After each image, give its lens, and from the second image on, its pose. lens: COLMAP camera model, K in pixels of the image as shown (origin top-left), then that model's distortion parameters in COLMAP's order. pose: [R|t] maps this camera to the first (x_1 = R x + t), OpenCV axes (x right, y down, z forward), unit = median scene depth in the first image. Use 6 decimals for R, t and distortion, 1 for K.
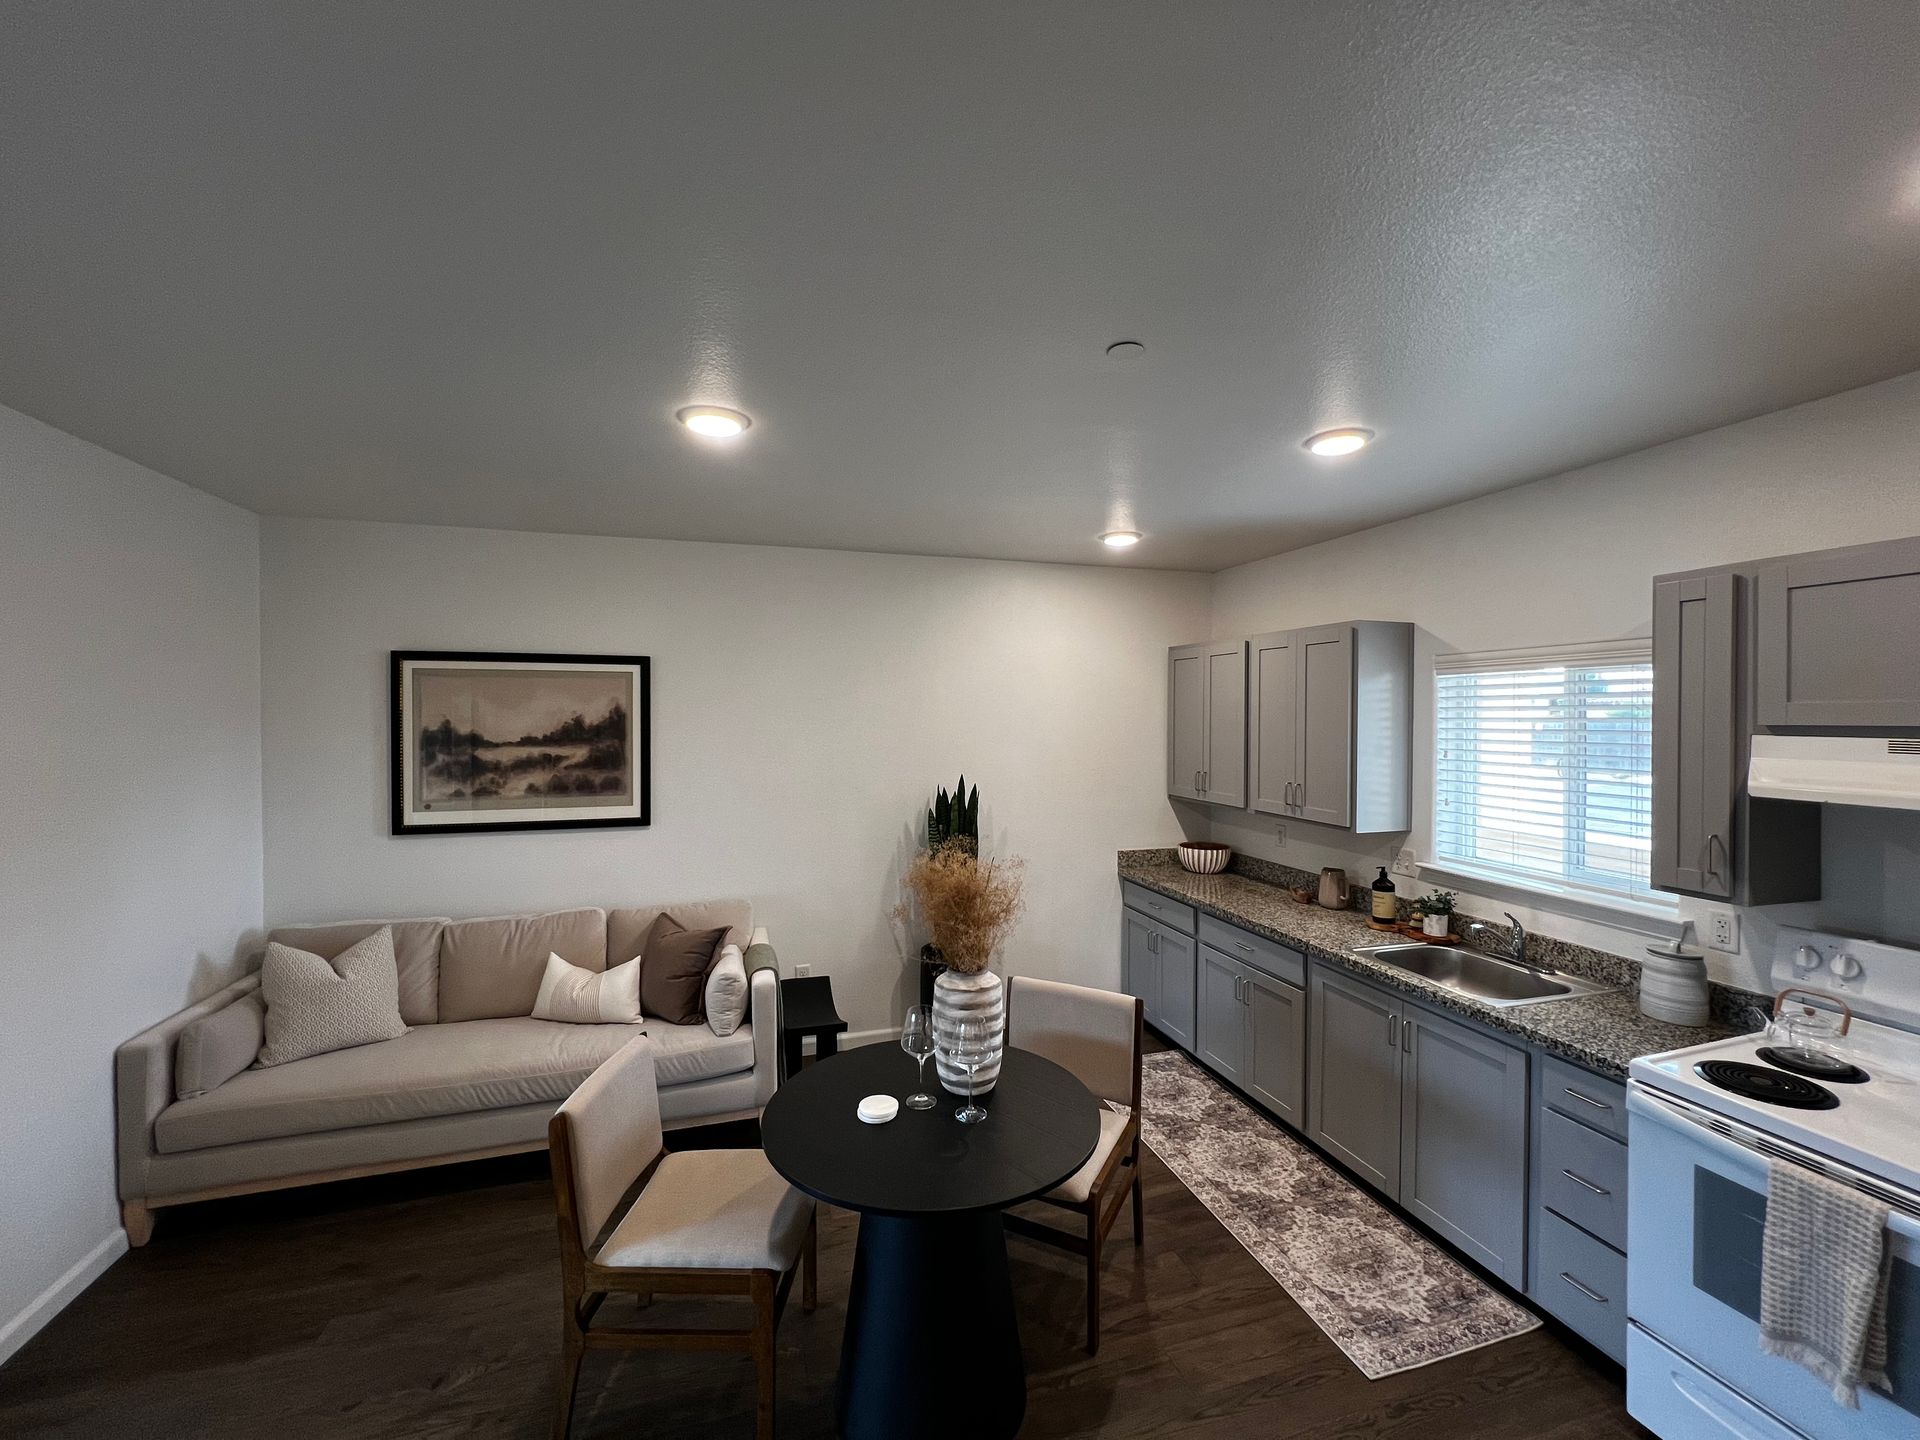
lens RADIAL K [[766.1, 0, 958.6], [0, 766.1, 721.7], [0, 0, 1]] dist [-0.000092, -0.000175]
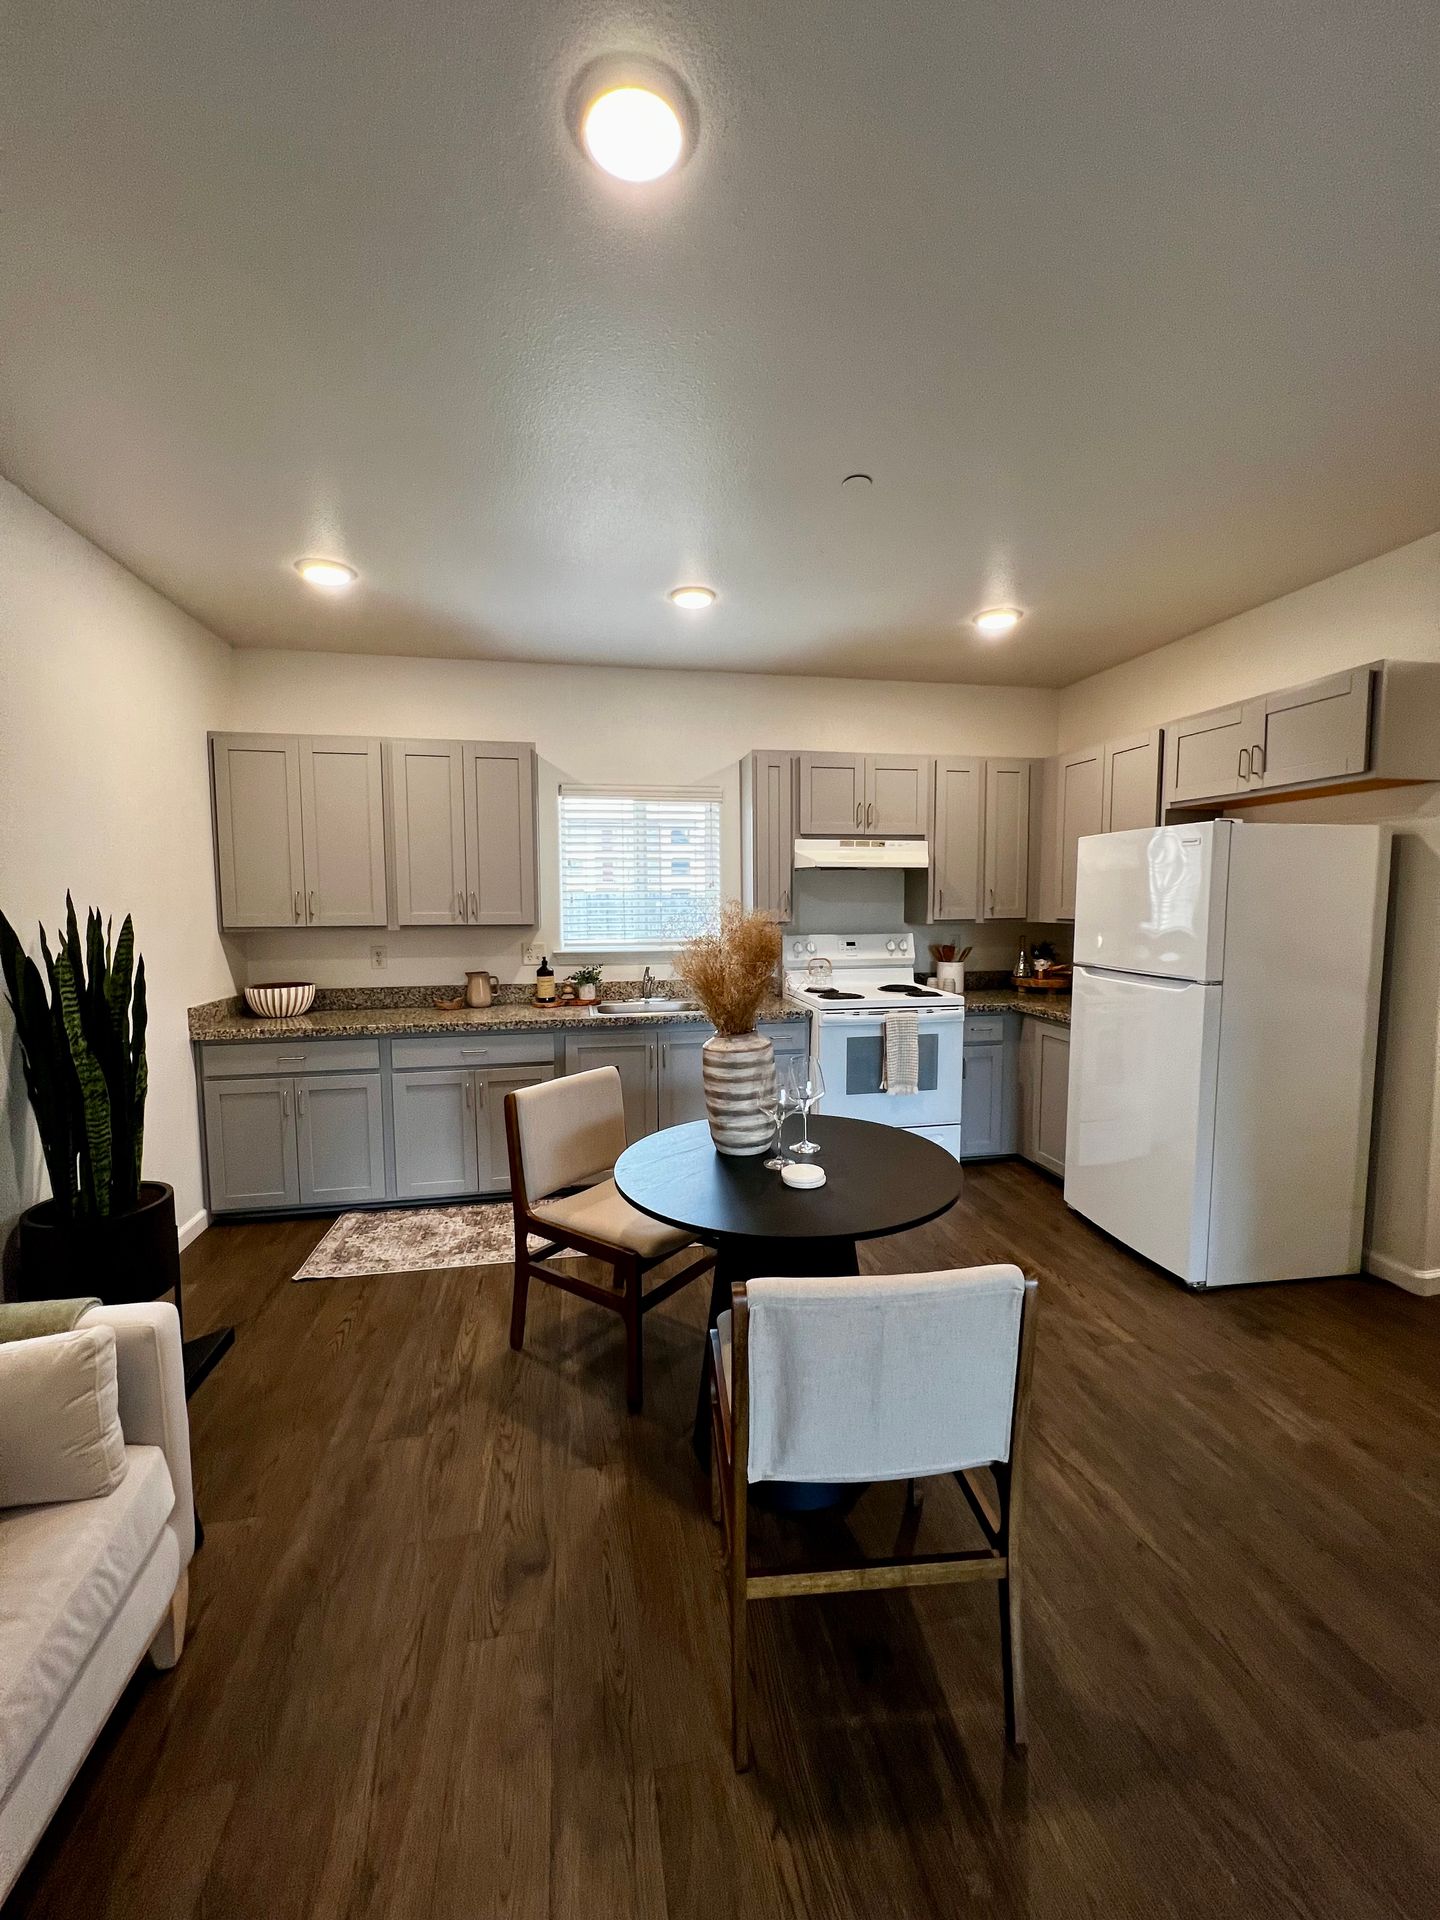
lens RADIAL K [[765.6, 0, 718.3], [0, 765.6, 958.8], [0, 0, 1]] dist [-0.000057, -0.000394]
pose [[0.106568, -0.081299, 0.990976, -0.576113], [0.014996, 0.996670, 0.080154, 0.096018], [-0.994192, 0.006319, 0.107432, 0.569855]]
